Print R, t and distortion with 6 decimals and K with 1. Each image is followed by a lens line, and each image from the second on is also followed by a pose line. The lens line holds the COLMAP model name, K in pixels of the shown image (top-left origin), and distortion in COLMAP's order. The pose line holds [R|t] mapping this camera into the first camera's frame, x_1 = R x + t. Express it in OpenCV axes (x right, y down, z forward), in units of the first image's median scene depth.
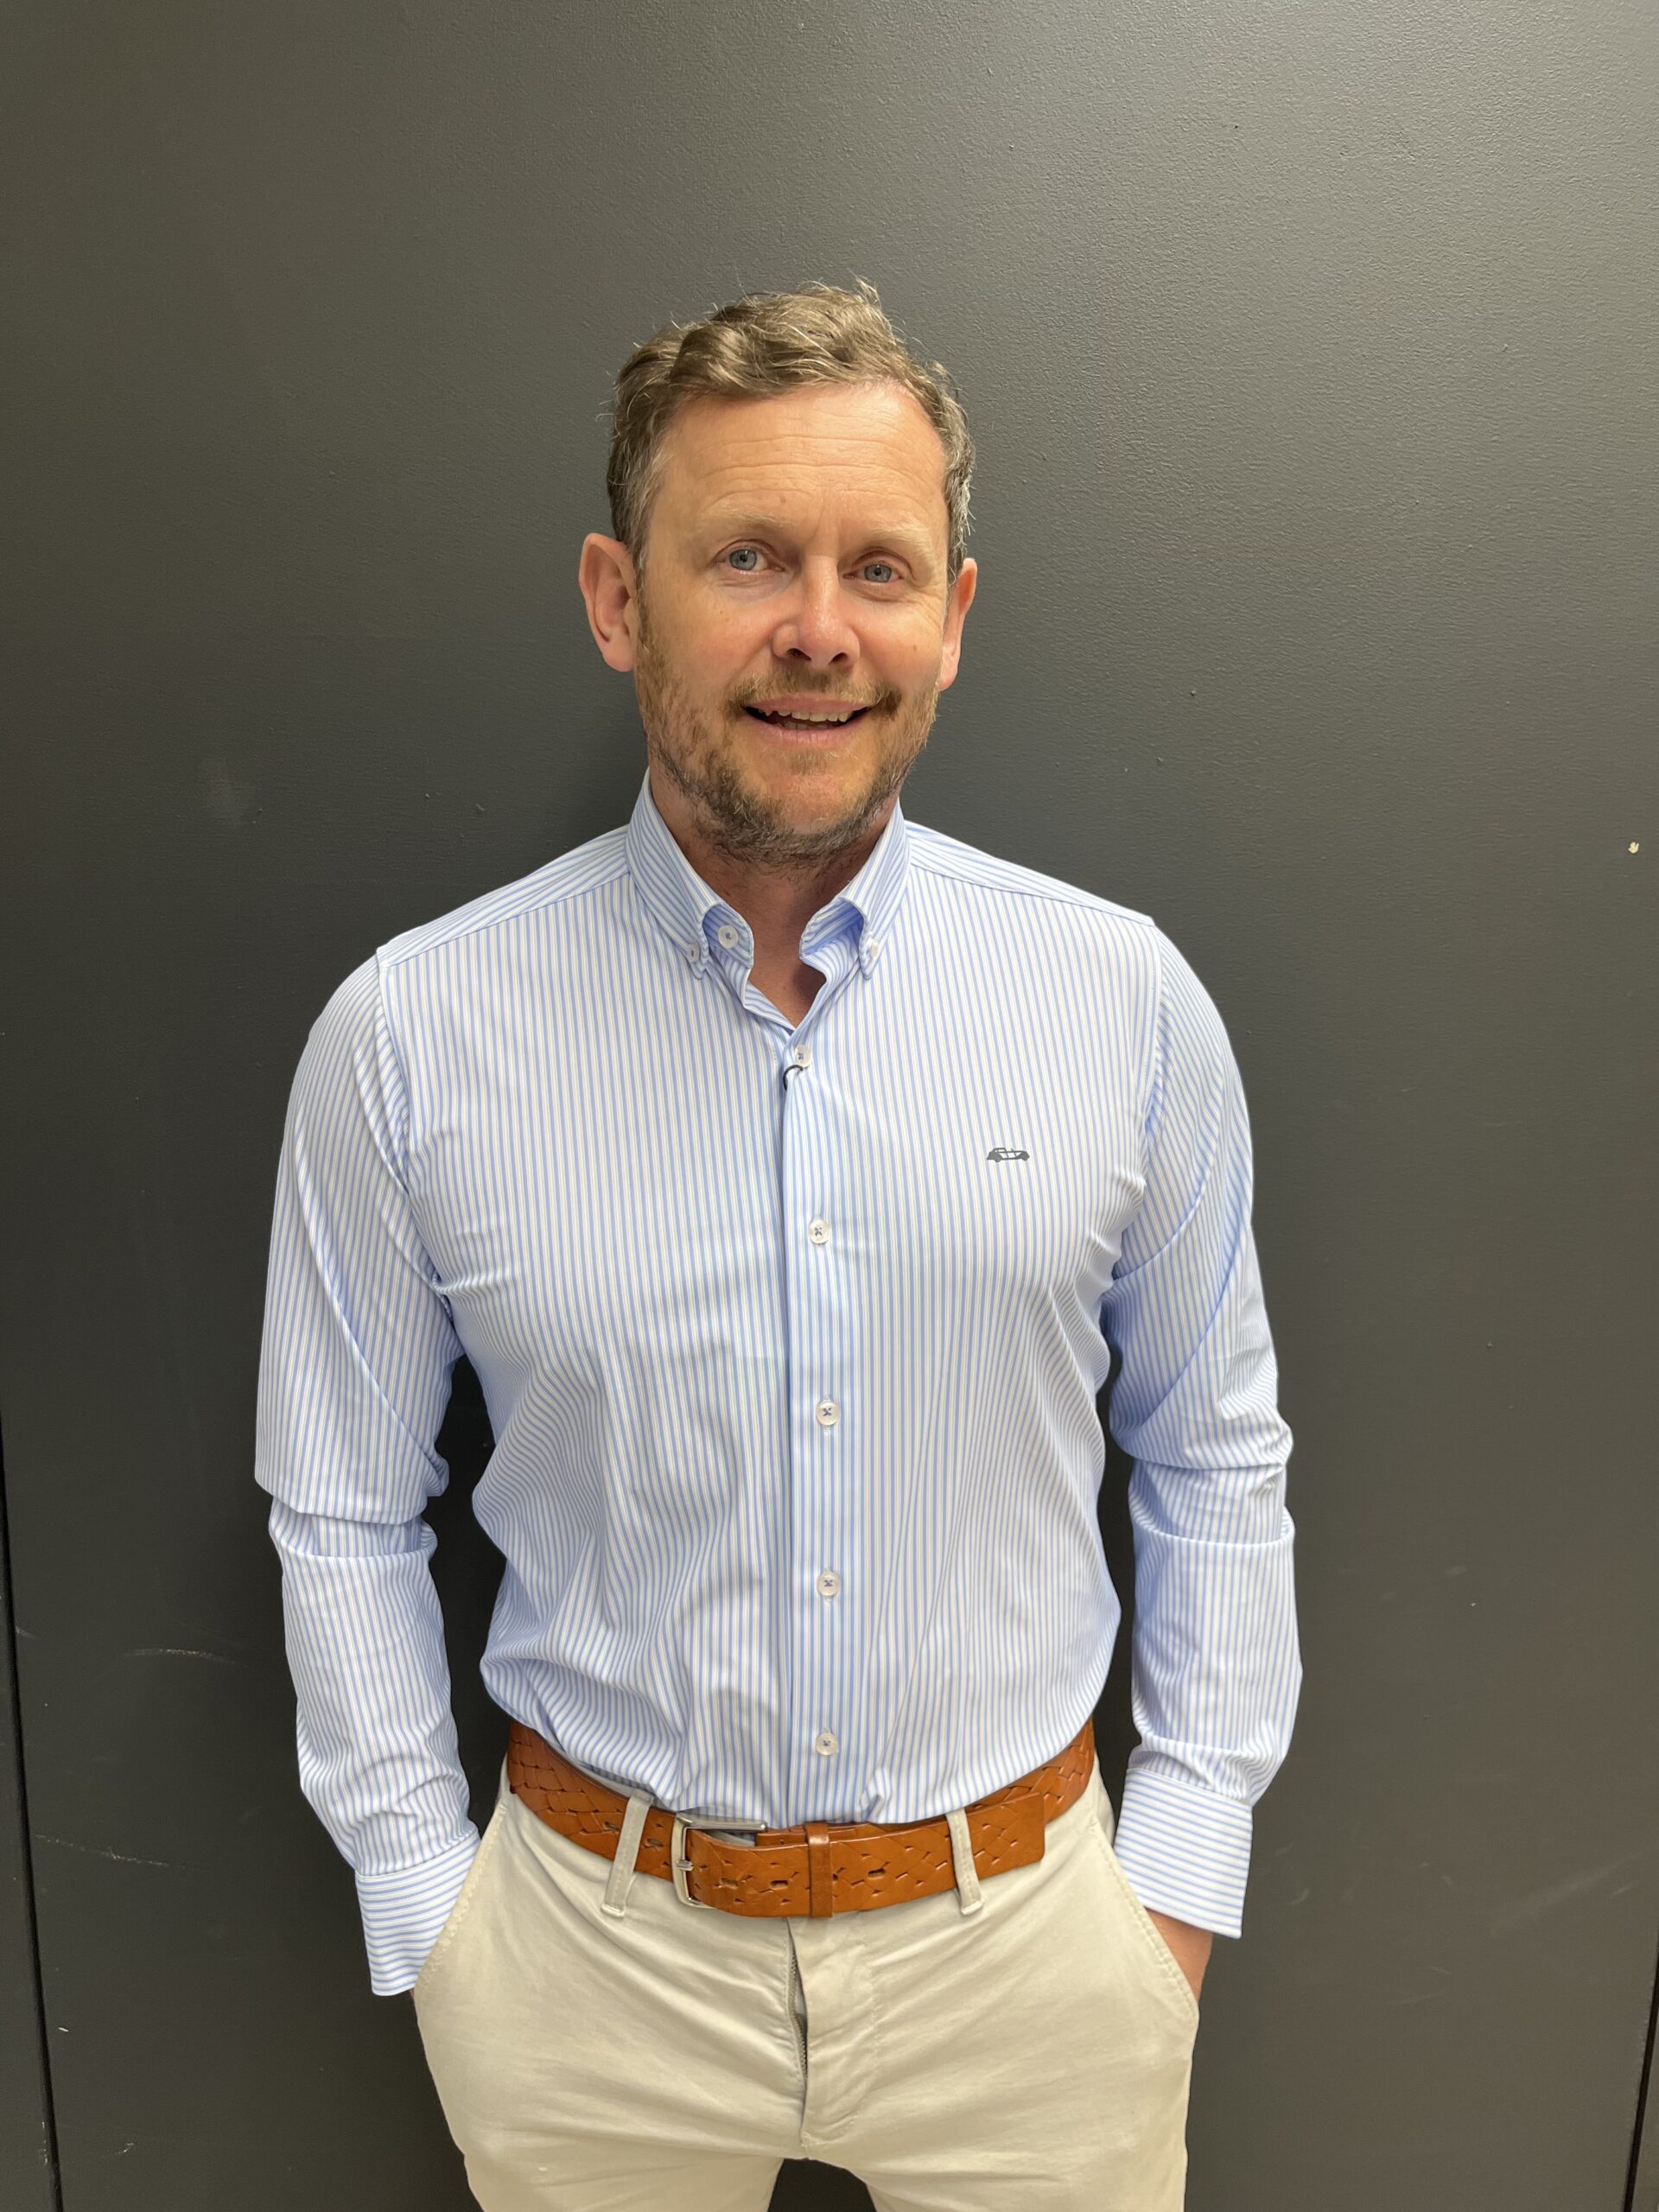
lens RADIAL K [[1661.4, 0, 827.6], [0, 1661.4, 1110.2], [0, 0, 1]] dist [0.046088, 0.009070]
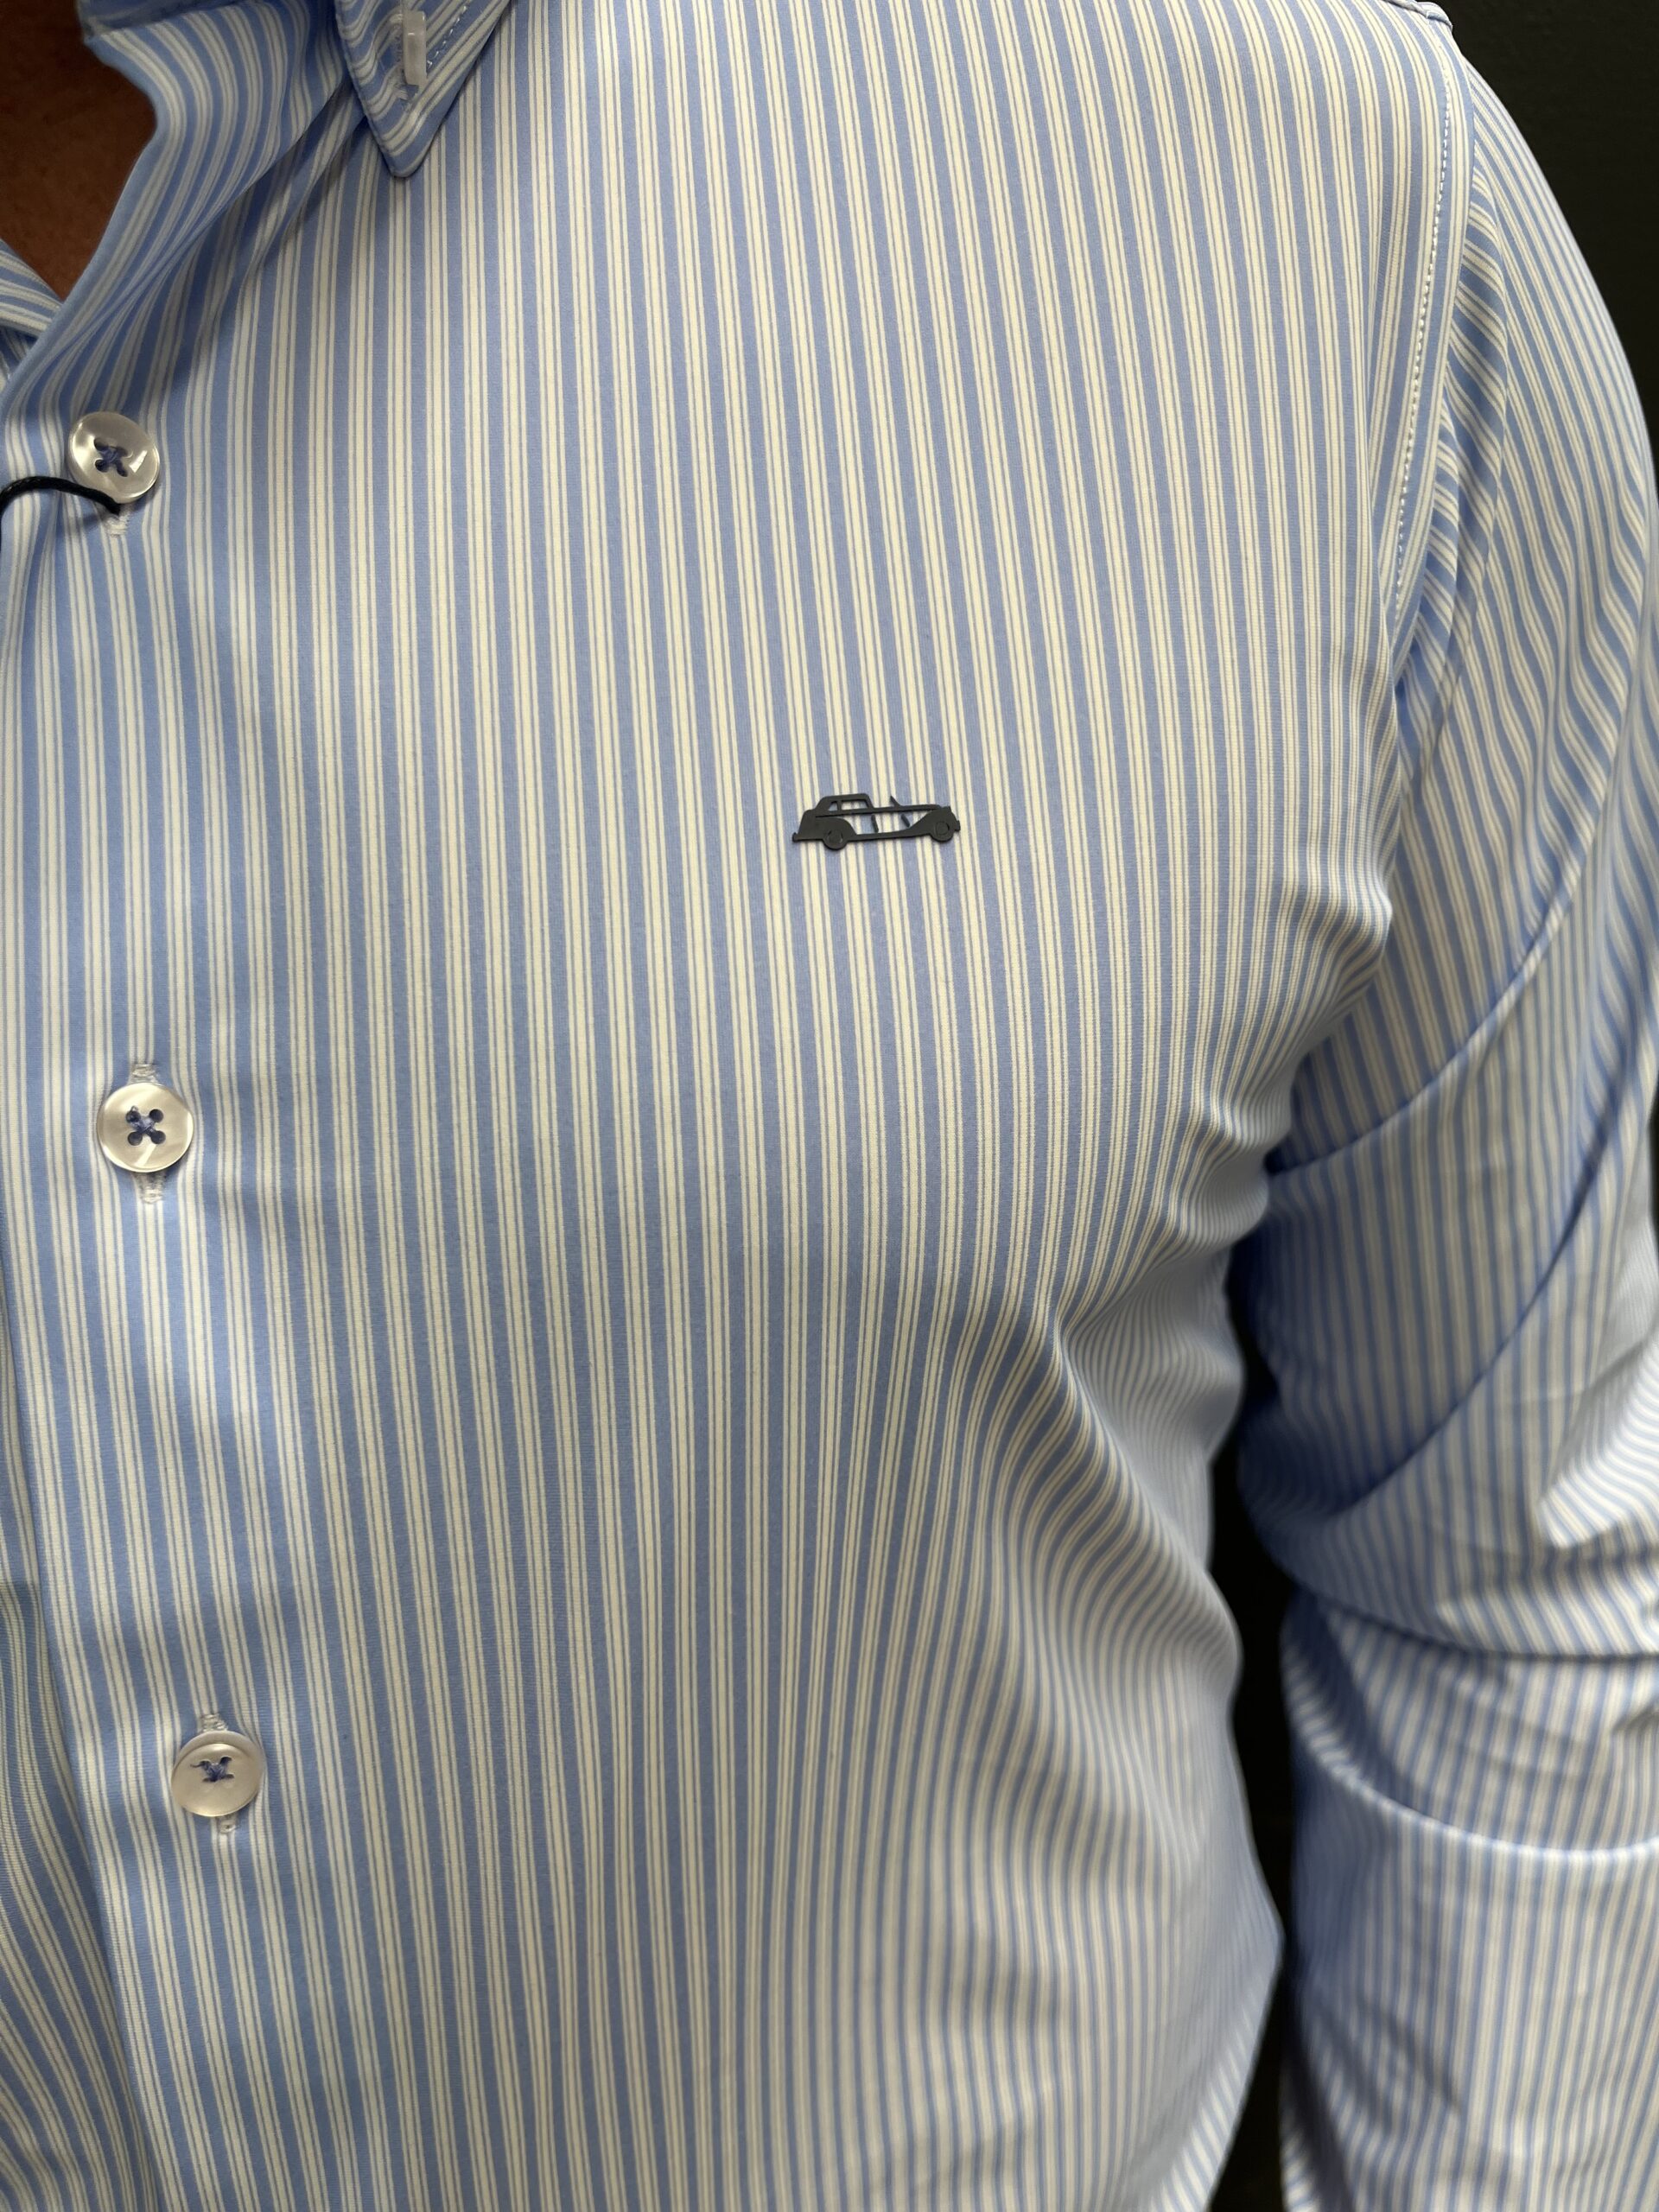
lens RADIAL K [[1661.4, 0, 835.5], [0, 1661.4, 1110.2], [0, 0, 1]] dist [0.046088, 0.009070]
pose [[0.997855, -0.008205, -0.064943, 0.104727], [0.019493, 0.984349, 0.175149, 0.022627], [0.062489, -0.176039, 0.982398, 0.646110]]
